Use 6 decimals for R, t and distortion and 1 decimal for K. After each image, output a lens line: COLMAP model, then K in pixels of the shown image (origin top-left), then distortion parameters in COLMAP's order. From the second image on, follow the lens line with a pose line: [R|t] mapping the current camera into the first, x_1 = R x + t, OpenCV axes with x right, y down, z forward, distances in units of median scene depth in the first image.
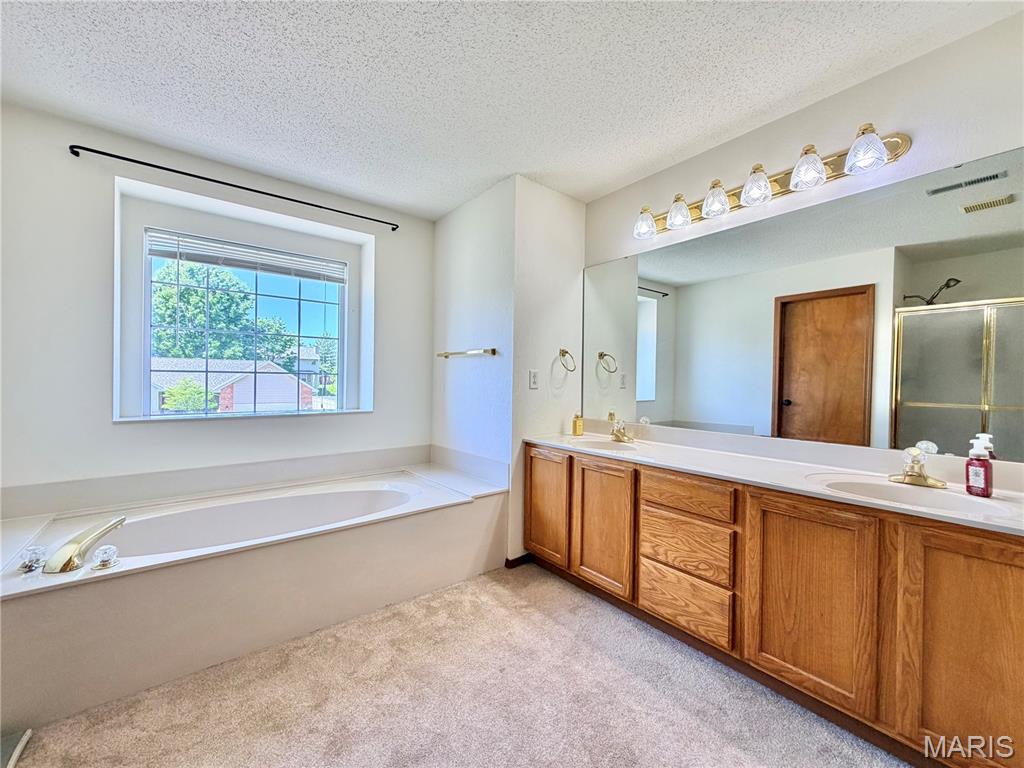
lens RADIAL K [[409.7, 0, 513.6], [0, 409.7, 383.6], [0, 0, 1]] dist [-0.000730, -0.000116]
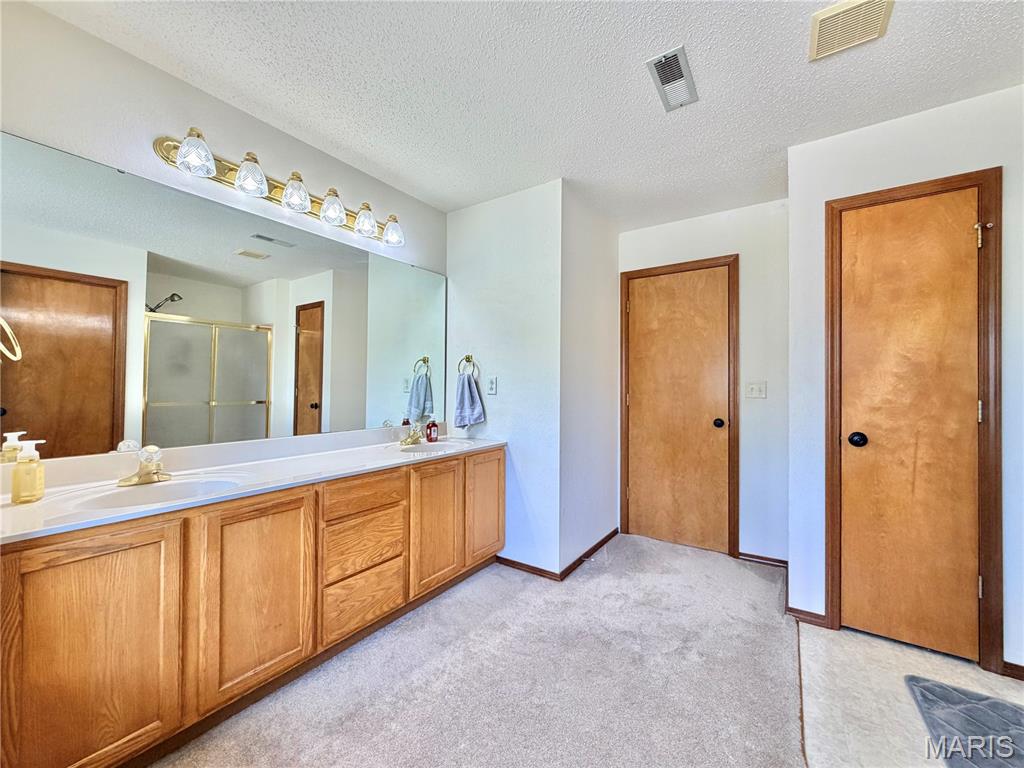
lens RADIAL K [[409.7, 0, 513.3], [0, 409.7, 384.2], [0, 0, 1]] dist [-0.000730, -0.000116]
pose [[-0.296972, -0.002226, 0.954883, -0.531314], [0.001413, 0.999995, 0.002770, -0.007854], [-0.954885, 0.002172, -0.296968, 0.745066]]
